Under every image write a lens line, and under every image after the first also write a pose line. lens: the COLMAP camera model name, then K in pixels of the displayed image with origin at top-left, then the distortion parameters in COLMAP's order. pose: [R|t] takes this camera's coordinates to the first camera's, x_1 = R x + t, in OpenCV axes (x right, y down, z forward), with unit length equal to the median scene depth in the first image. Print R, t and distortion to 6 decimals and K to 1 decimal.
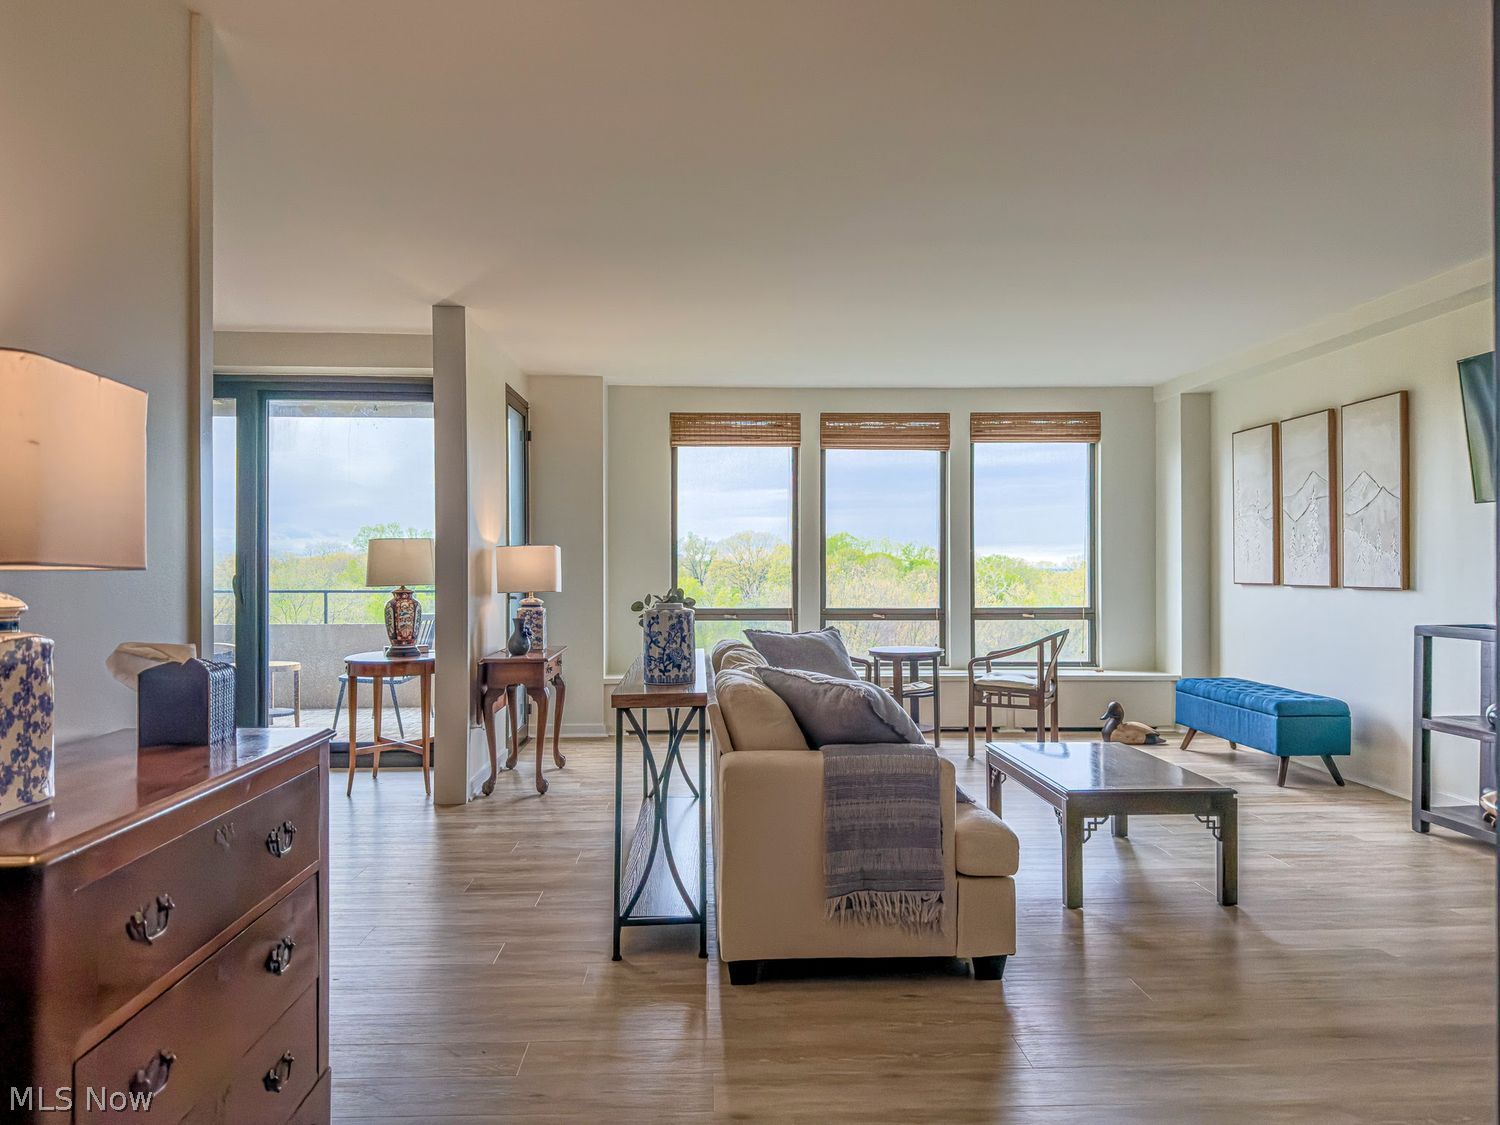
lens RADIAL K [[1057.0, 0, 747.5], [0, 1057.0, 552.1], [0, 0, 1]] dist [0.048528, -0.032957]
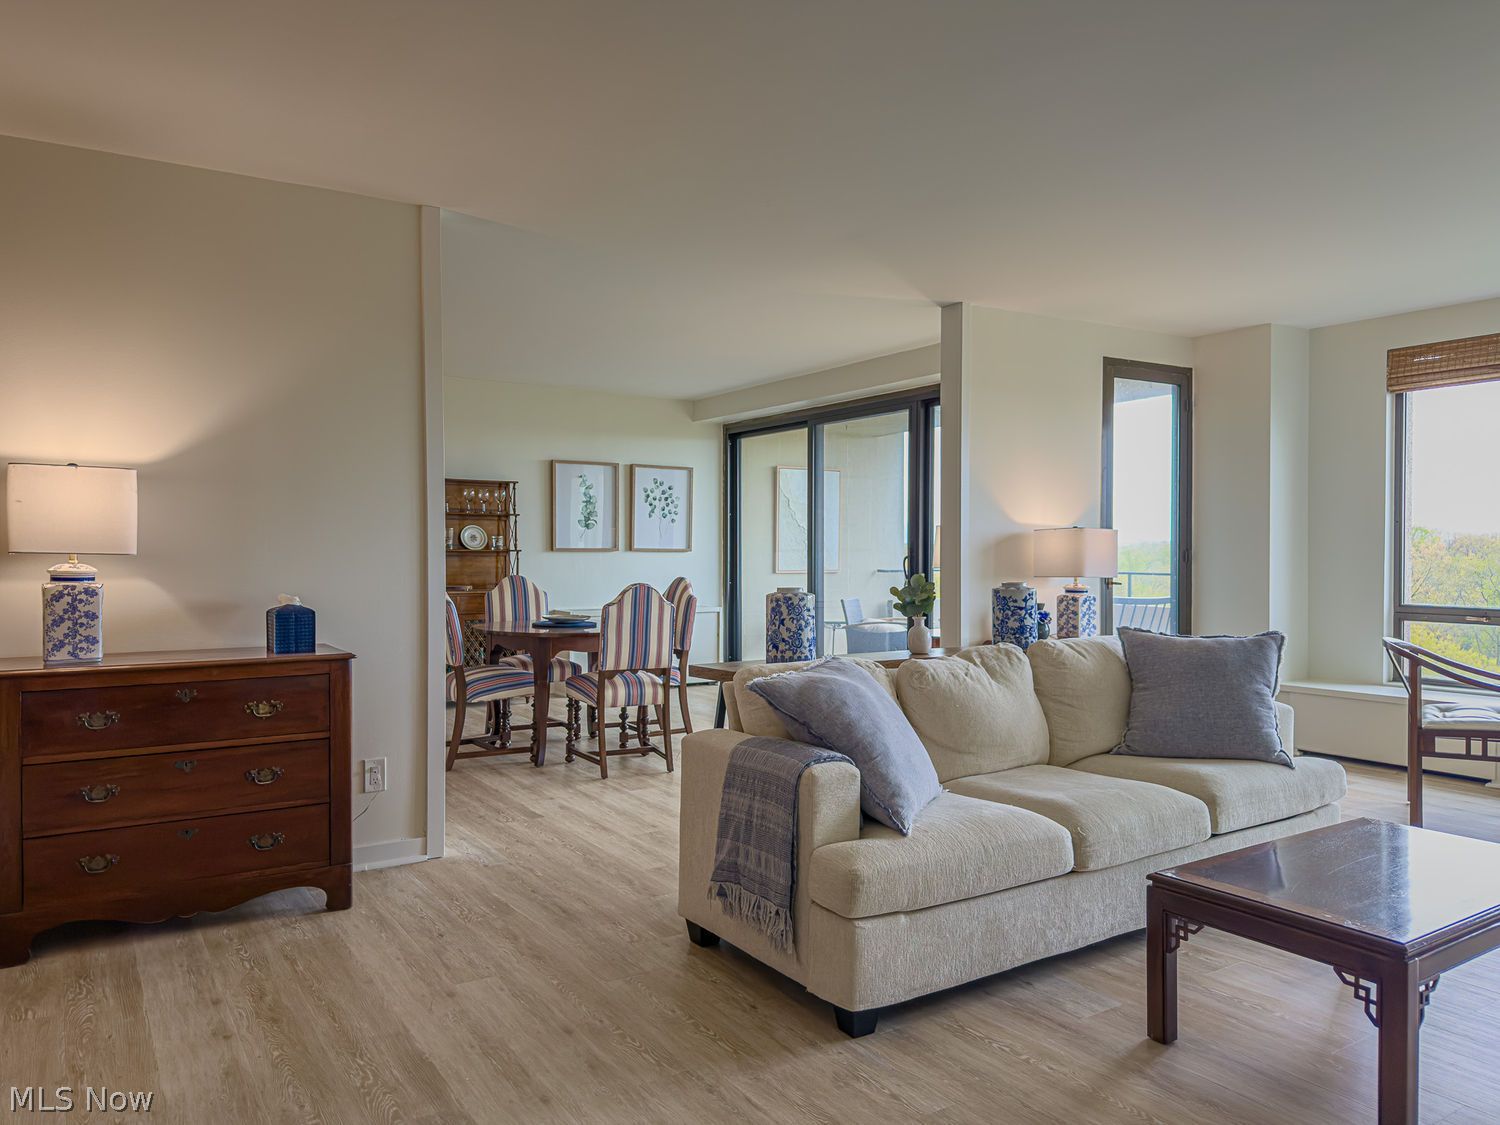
lens RADIAL K [[1057.0, 0, 747.5], [0, 1057.0, 552.1], [0, 0, 1]] dist [0.048528, -0.032957]
pose [[0.514207, 0.002663, -0.857662, 0.769274], [0.012287, 0.999870, 0.010472, 0.002114], [0.857578, -0.015923, 0.514107, 0.410995]]
